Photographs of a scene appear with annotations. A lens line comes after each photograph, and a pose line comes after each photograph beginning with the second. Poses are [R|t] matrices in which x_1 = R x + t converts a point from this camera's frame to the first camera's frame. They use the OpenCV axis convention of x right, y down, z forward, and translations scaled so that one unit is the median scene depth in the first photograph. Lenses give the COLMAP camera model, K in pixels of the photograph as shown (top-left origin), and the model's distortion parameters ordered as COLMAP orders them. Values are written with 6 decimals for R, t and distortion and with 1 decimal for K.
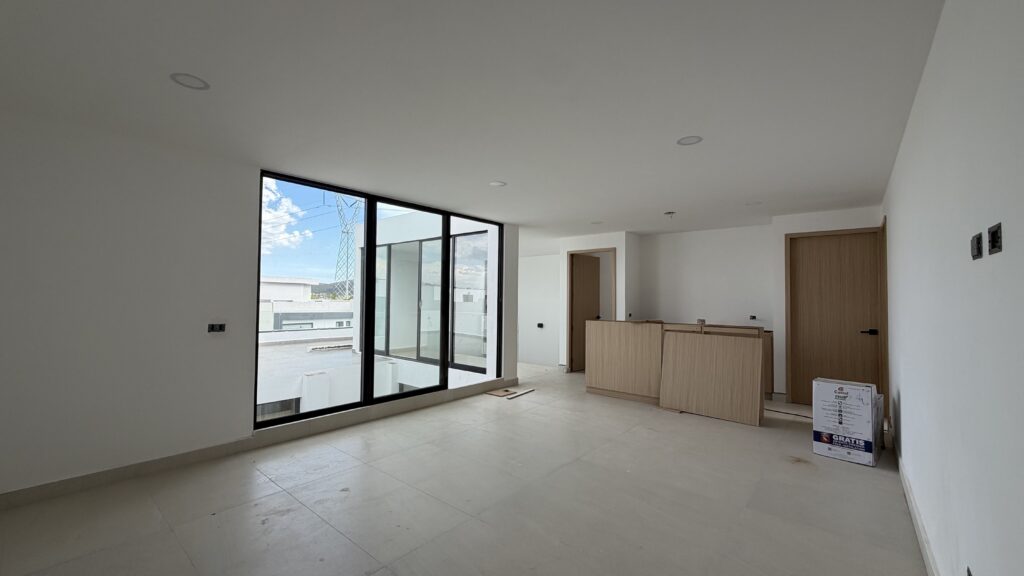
lens RADIAL K [[407.2, 0, 510.6], [0, 407.2, 288.3], [0, 0, 1]] dist [0.002088, 0.000334]
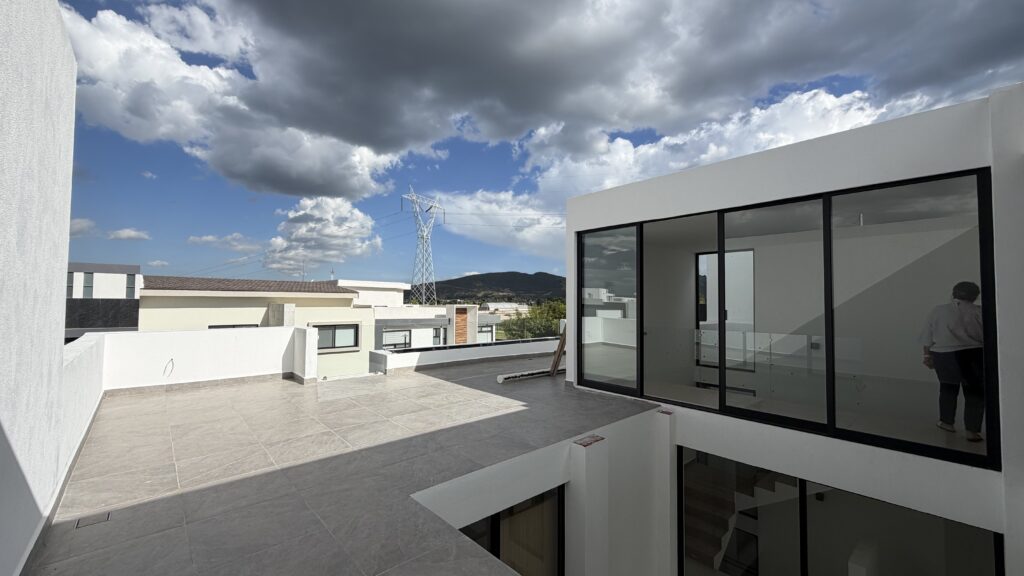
lens RADIAL K [[407.2, 0, 510.6], [0, 407.2, 288.3], [0, 0, 1]] dist [0.002088, 0.000334]
pose [[0.989862, -0.010517, -0.141642, -0.365994], [0.009271, 0.999912, -0.009455, -0.000360], [0.141729, 0.008046, 0.989873, 0.297433]]
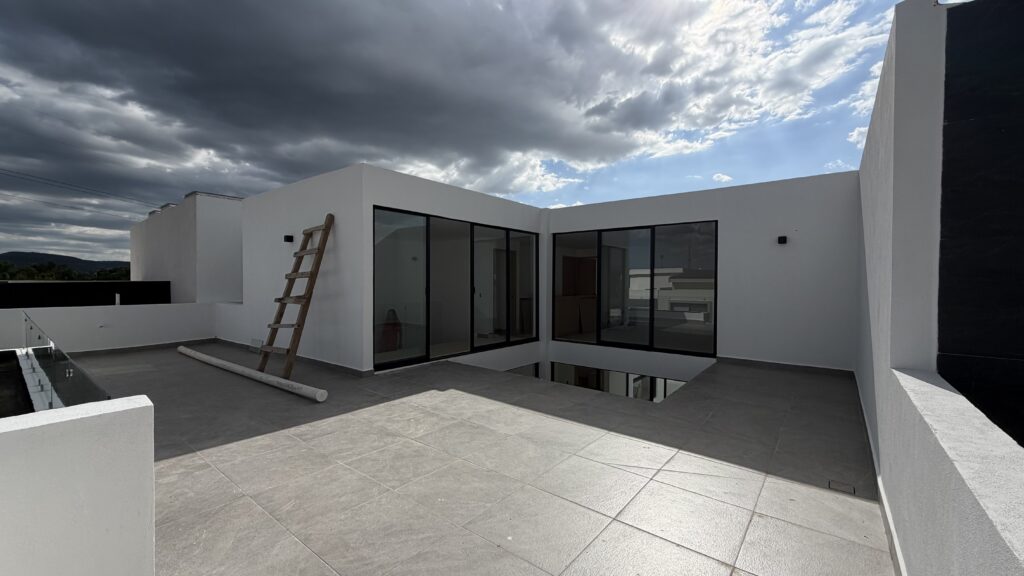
lens RADIAL K [[407.2, 0, 510.6], [0, 407.2, 288.3], [0, 0, 1]] dist [0.002088, 0.000334]
pose [[-0.028223, -0.020843, 0.999384, -0.912361], [-0.022880, 0.999534, 0.020200, 0.010480], [-0.999340, -0.022296, -0.028687, 0.749151]]
